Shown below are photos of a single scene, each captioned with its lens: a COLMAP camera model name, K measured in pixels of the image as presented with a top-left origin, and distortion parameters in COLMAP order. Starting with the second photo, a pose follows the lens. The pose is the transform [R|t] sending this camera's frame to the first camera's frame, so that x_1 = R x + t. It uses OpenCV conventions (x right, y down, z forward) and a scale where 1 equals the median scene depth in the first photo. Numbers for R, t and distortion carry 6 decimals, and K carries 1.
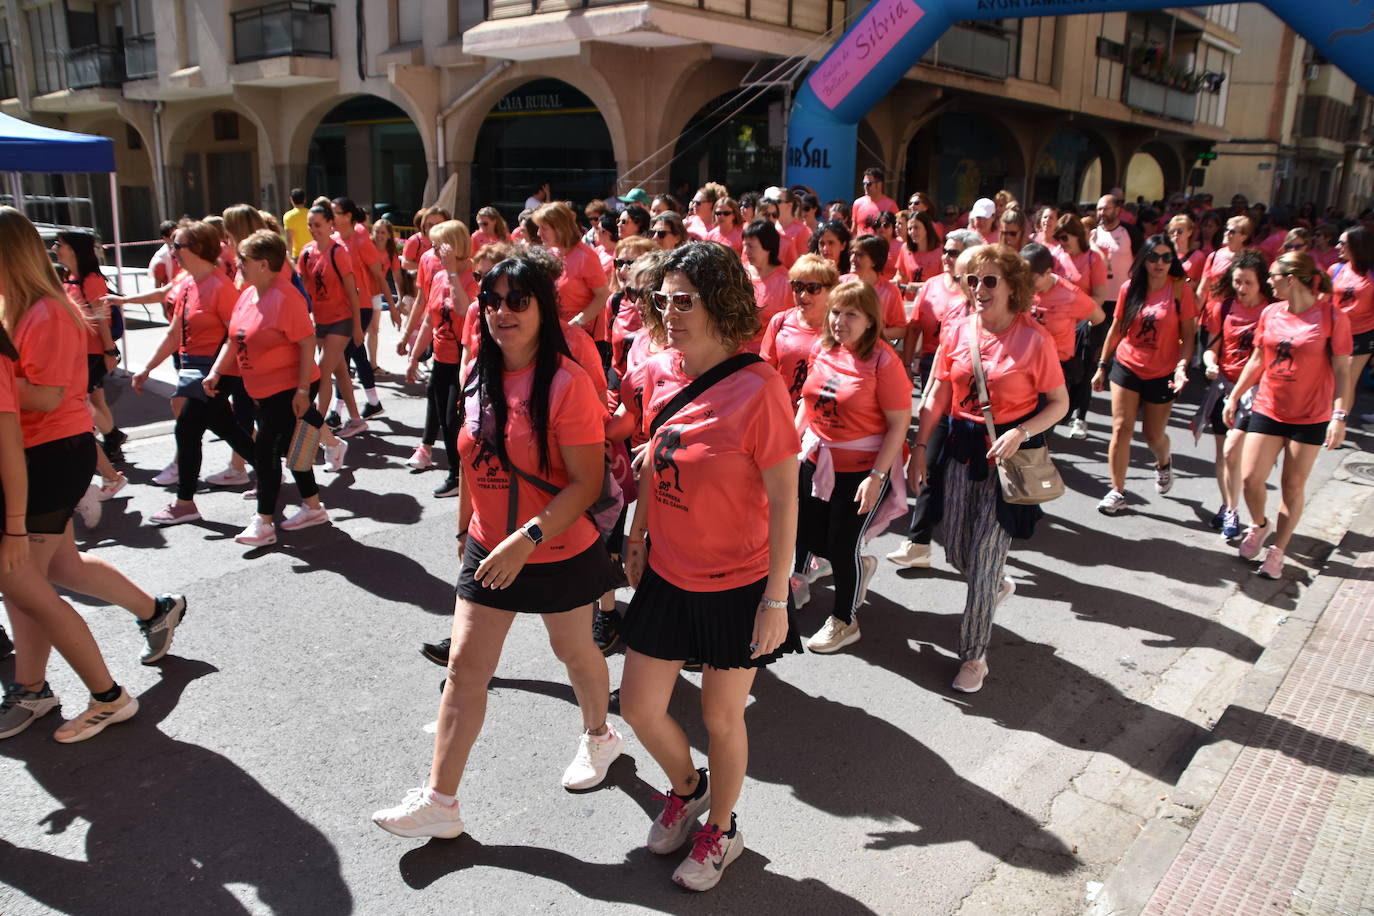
lens RADIAL K [[1094.3, 0, 682.5], [0, 1094.3, 462.8], [0, 0, 1]] dist [-0.156286, 0.120360]
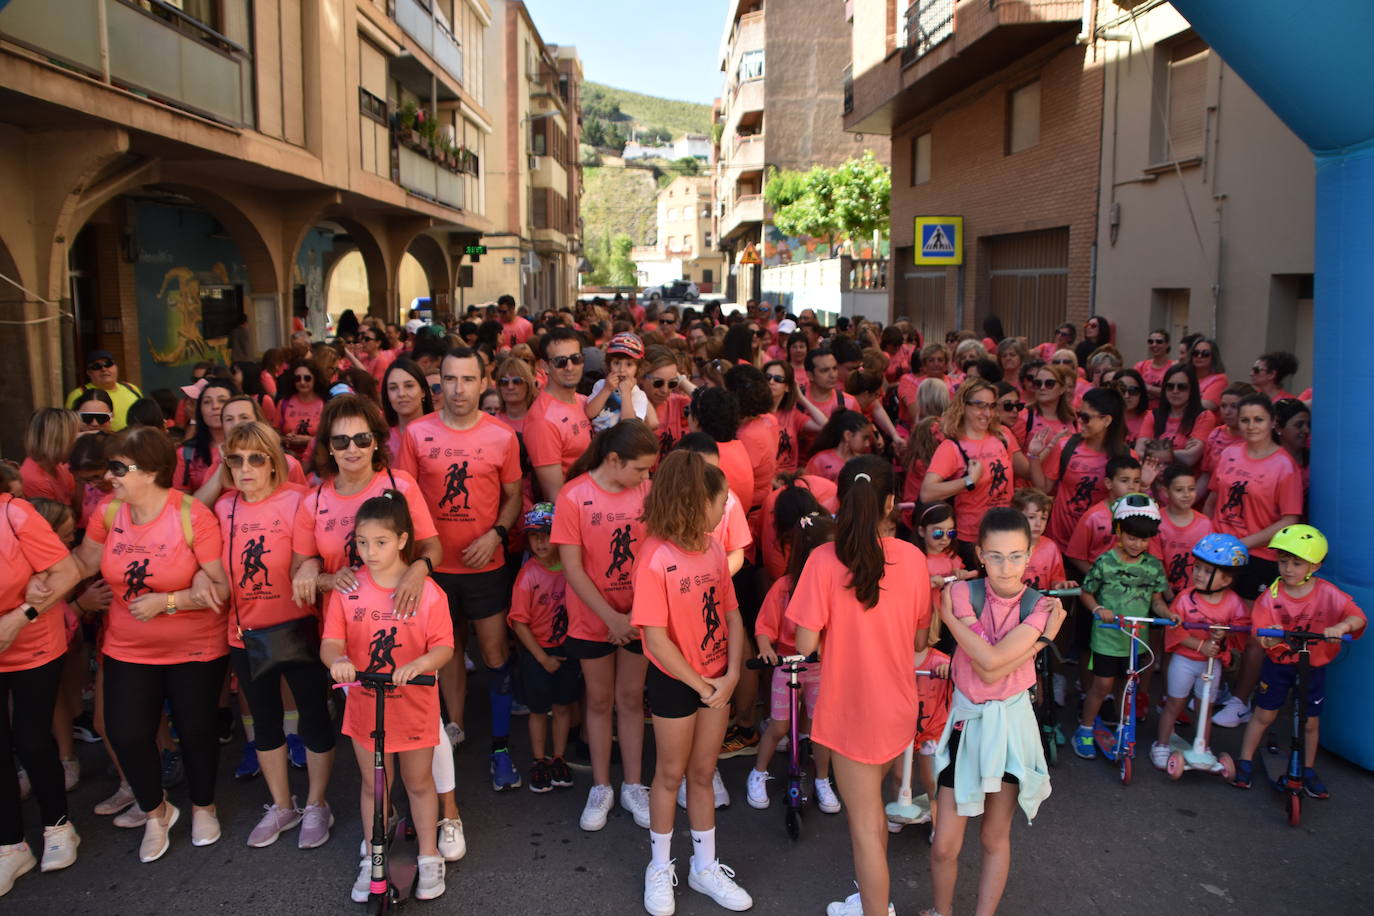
lens RADIAL K [[1094.3, 0, 682.6], [0, 1094.3, 462.6], [0, 0, 1]] dist [-0.156286, 0.120360]
pose [[0.761629, -0.128256, 0.635195, 0.108589], [0.187299, 0.981951, -0.026309, -0.135691], [-0.620356, 0.139009, 0.771904, 0.478350]]
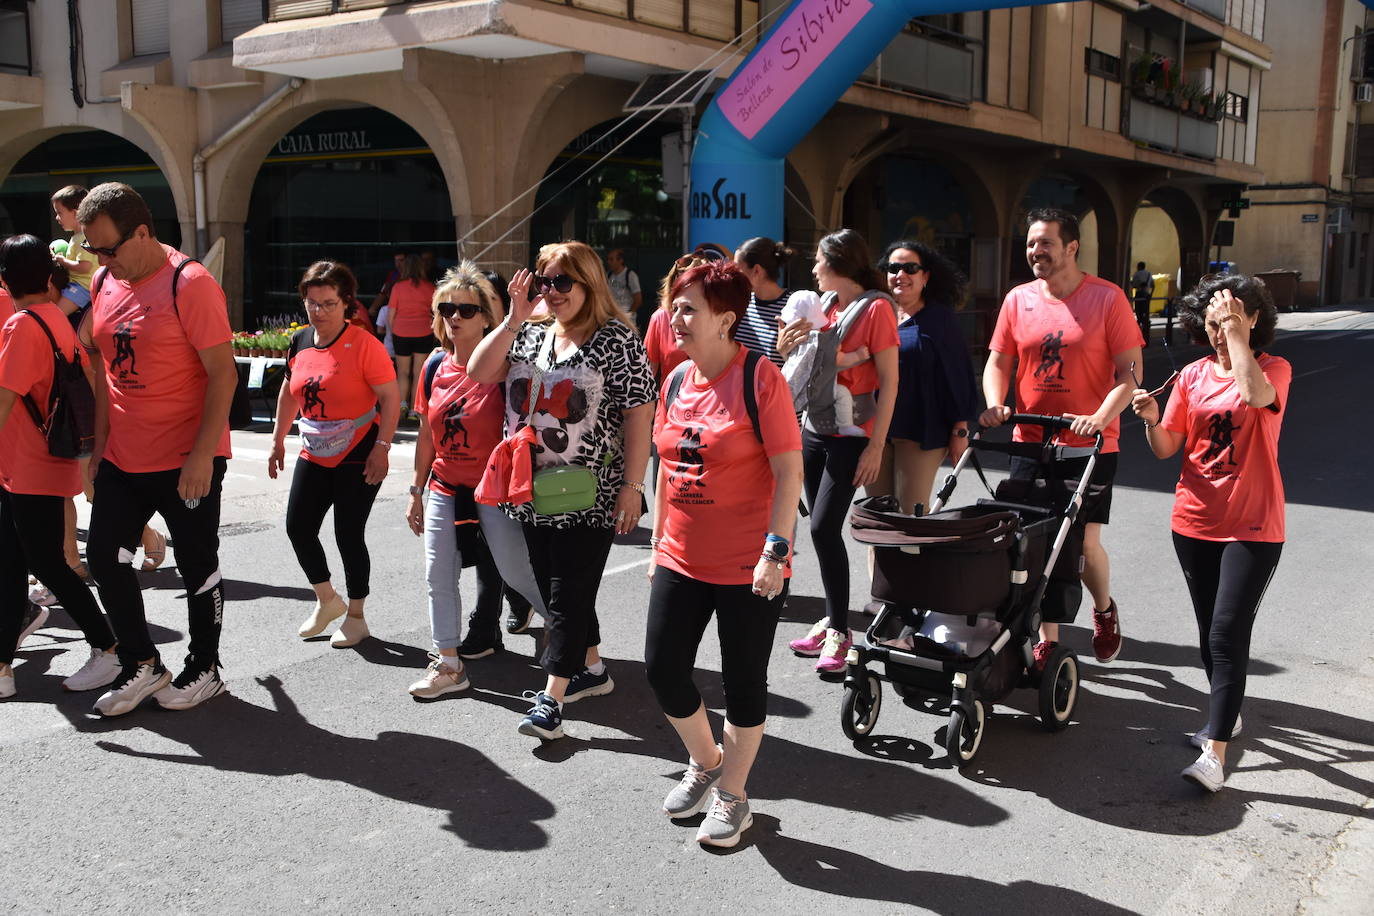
lens RADIAL K [[1517.5, 0, 671.9], [0, 1517.5, 454.9], [0, 0, 1]] dist [-0.000816, 0.000000]
pose [[0.994704, -0.028187, 0.098838, -0.017431], [0.041082, 0.990536, -0.130961, 0.014806], [-0.094211, 0.134328, 0.986448, 0.004759]]
